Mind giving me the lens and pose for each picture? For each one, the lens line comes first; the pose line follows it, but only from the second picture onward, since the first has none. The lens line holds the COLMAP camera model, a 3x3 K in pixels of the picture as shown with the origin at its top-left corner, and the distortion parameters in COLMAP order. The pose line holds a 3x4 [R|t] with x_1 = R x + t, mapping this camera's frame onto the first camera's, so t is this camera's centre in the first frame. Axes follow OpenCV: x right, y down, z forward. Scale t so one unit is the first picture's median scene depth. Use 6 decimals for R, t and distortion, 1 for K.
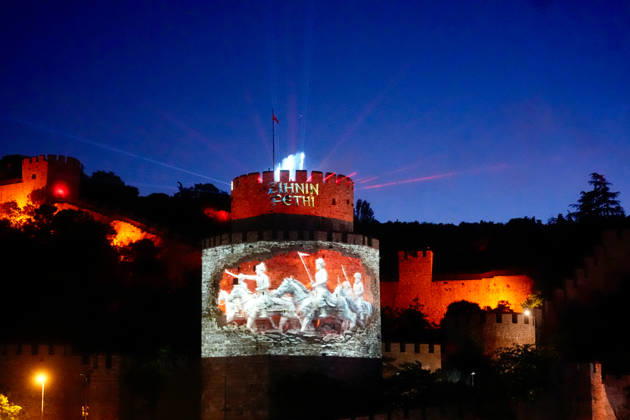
lens RADIAL K [[1277.1, 0, 315.0], [0, 1277.1, 210.0], [0, 0, 1]] dist [-0.039107, -0.040545]
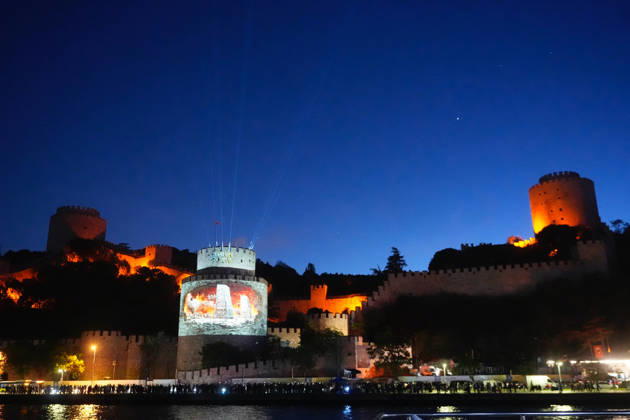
lens RADIAL K [[553.2, 0, 315.0], [0, 553.2, 210.0], [0, 0, 1]] dist [0.006990, 0.001159]
pose [[0.998627, -0.021759, -0.047645, 0.183667], [0.016377, 0.993733, -0.110571, 0.013384], [0.049752, 0.109639, 0.992726, 0.081056]]
